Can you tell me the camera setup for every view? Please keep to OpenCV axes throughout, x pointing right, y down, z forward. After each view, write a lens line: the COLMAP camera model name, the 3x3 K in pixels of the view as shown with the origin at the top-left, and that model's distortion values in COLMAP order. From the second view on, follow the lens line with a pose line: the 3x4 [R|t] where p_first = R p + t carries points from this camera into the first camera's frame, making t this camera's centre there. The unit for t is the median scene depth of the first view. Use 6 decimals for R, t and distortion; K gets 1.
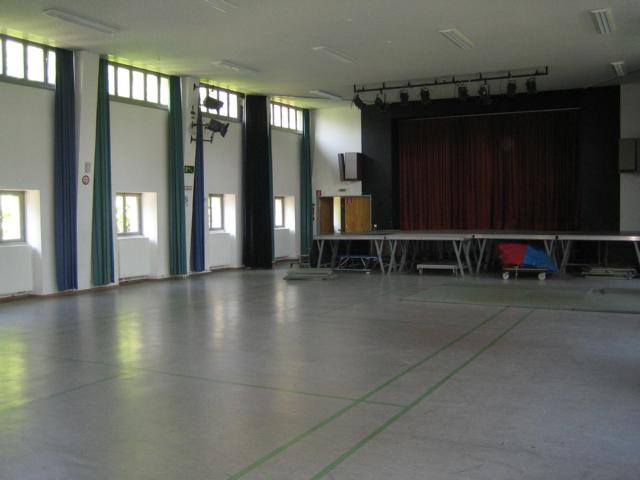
lens RADIAL K [[669.8, 0, 320.0], [0, 669.8, 240.0], [0, 0, 1]] dist [-0.171433, 0.239107]
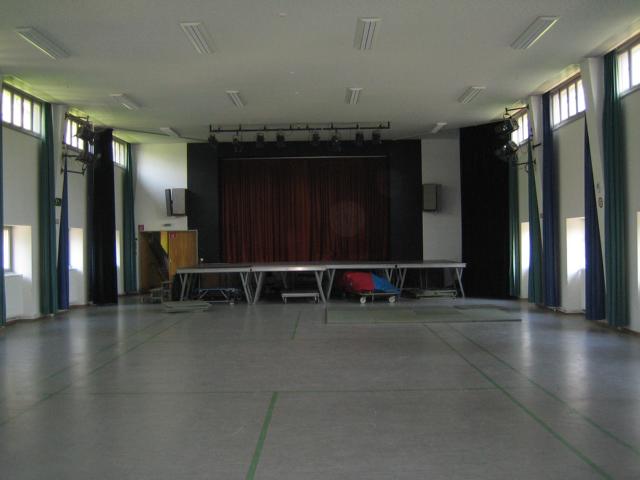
lens RADIAL K [[669.8, 0, 320.0], [0, 669.8, 240.0], [0, 0, 1]] dist [-0.171433, 0.239107]
pose [[0.886080, -0.002189, 0.463527, -0.298678], [0.026164, 0.998631, -0.045301, 0.000090], [-0.462793, 0.052268, 0.884924, 0.000832]]
